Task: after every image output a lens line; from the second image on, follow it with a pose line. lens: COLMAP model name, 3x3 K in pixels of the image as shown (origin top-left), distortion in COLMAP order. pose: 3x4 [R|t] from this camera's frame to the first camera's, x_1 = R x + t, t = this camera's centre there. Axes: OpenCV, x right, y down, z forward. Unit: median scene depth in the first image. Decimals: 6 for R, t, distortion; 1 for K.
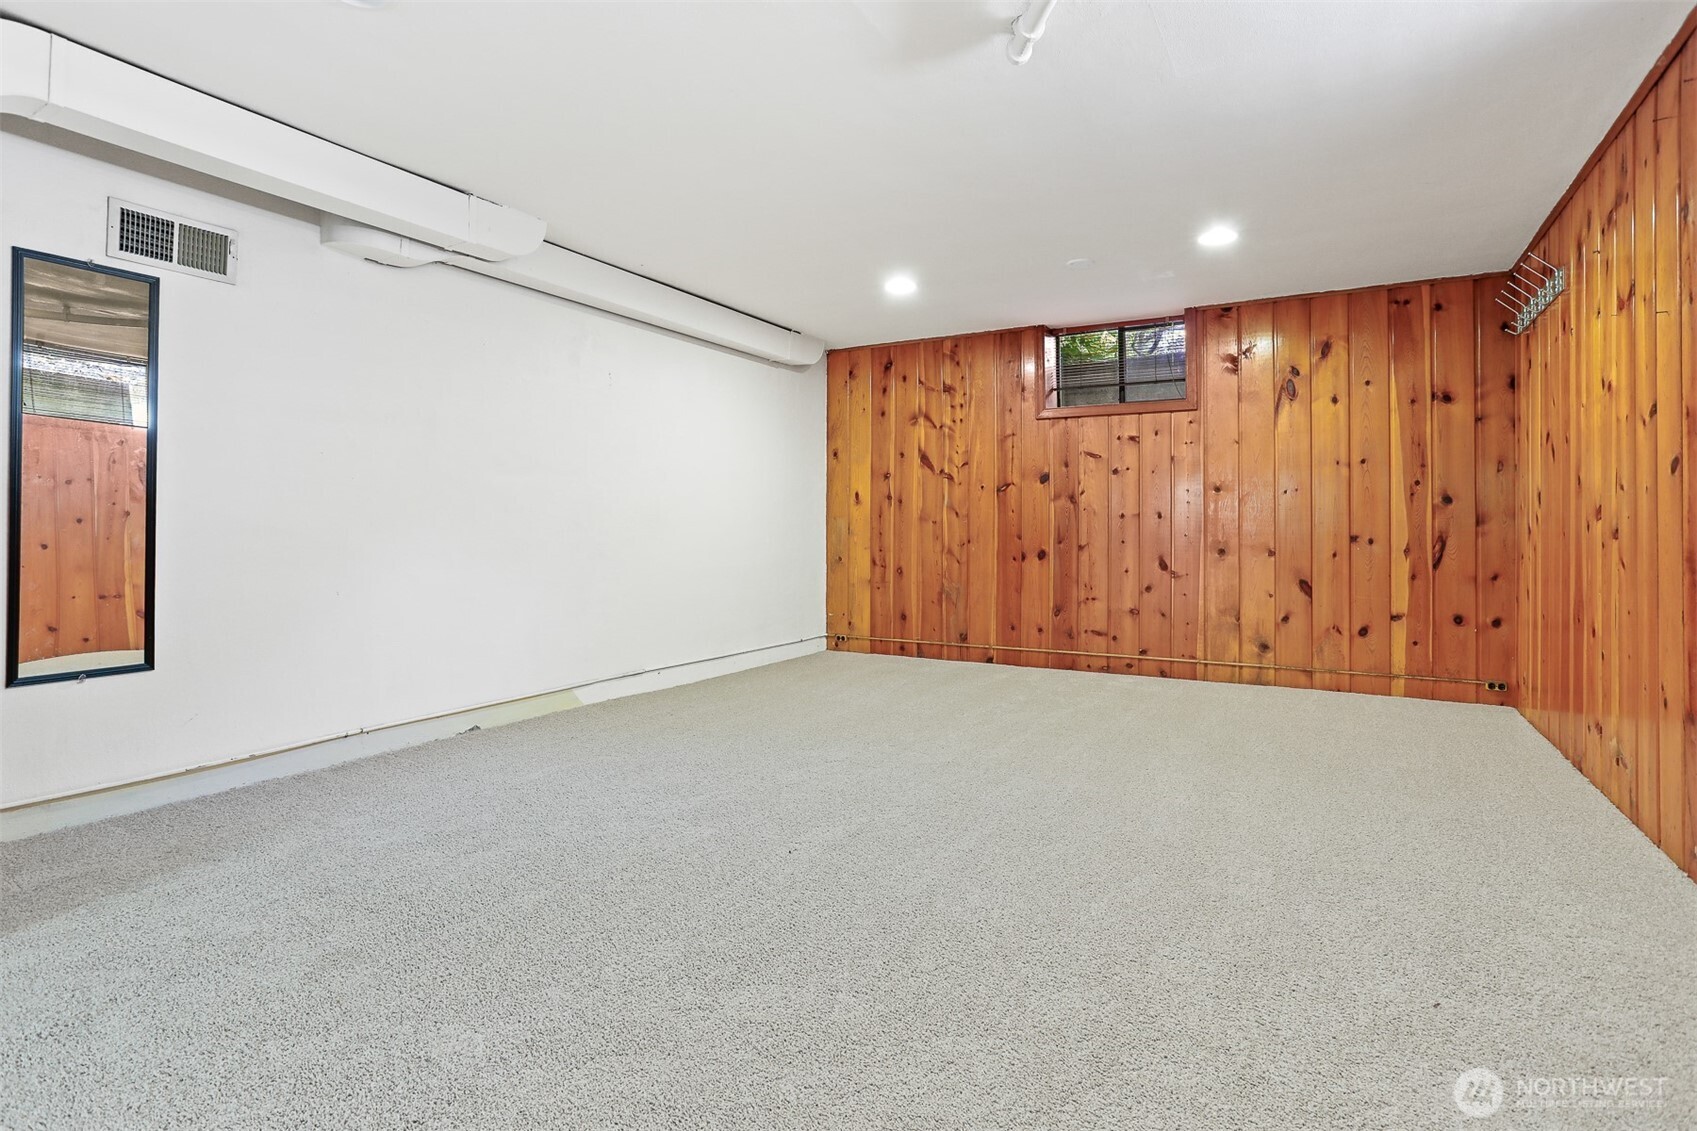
lens RADIAL K [[813.0, 0, 835.4], [0, 813.0, 532.6], [0, 0, 1]] dist [-0.002138, 0.000971]
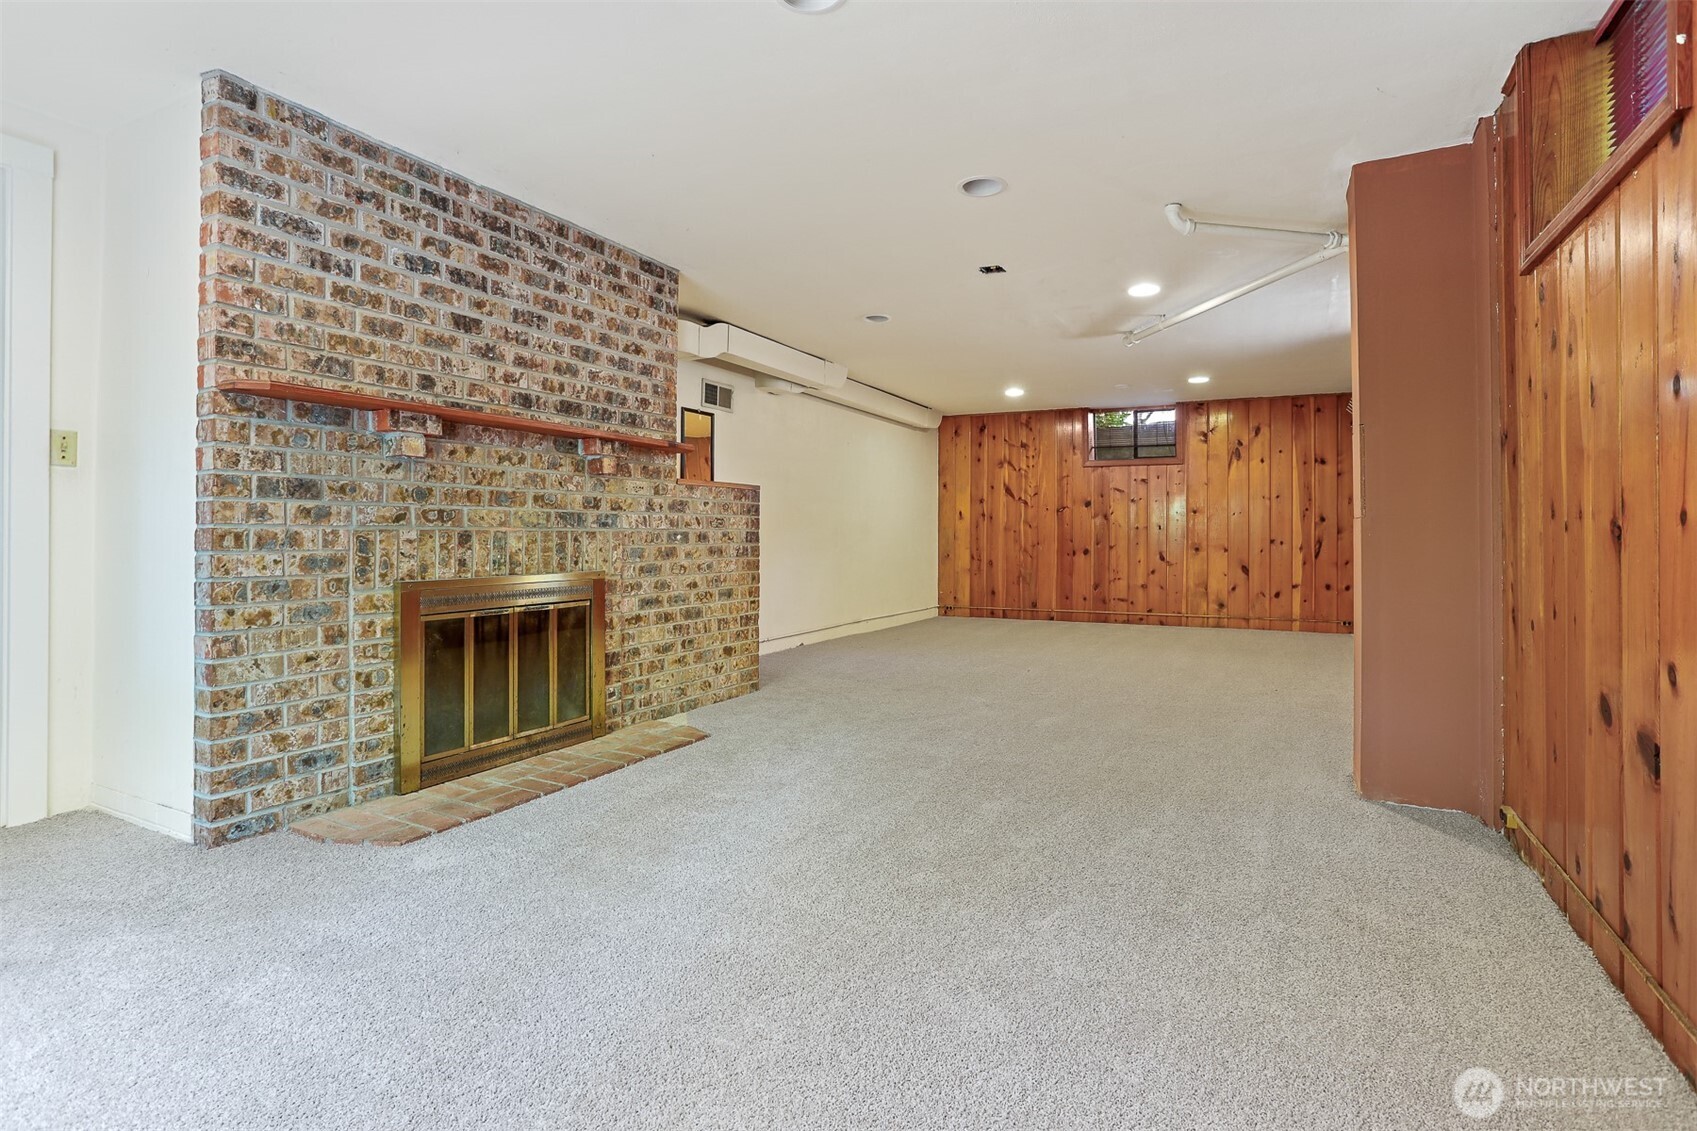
lens RADIAL K [[813.0, 0, 849.3], [0, 813.0, 549.7], [0, 0, 1]] dist [-0.002138, 0.000971]
pose [[0.998104, 0.001221, 0.061543, -0.316780], [-0.001847, 0.999947, 0.010114, 0.008015], [-0.061528, -0.010209, 0.998053, -0.579623]]
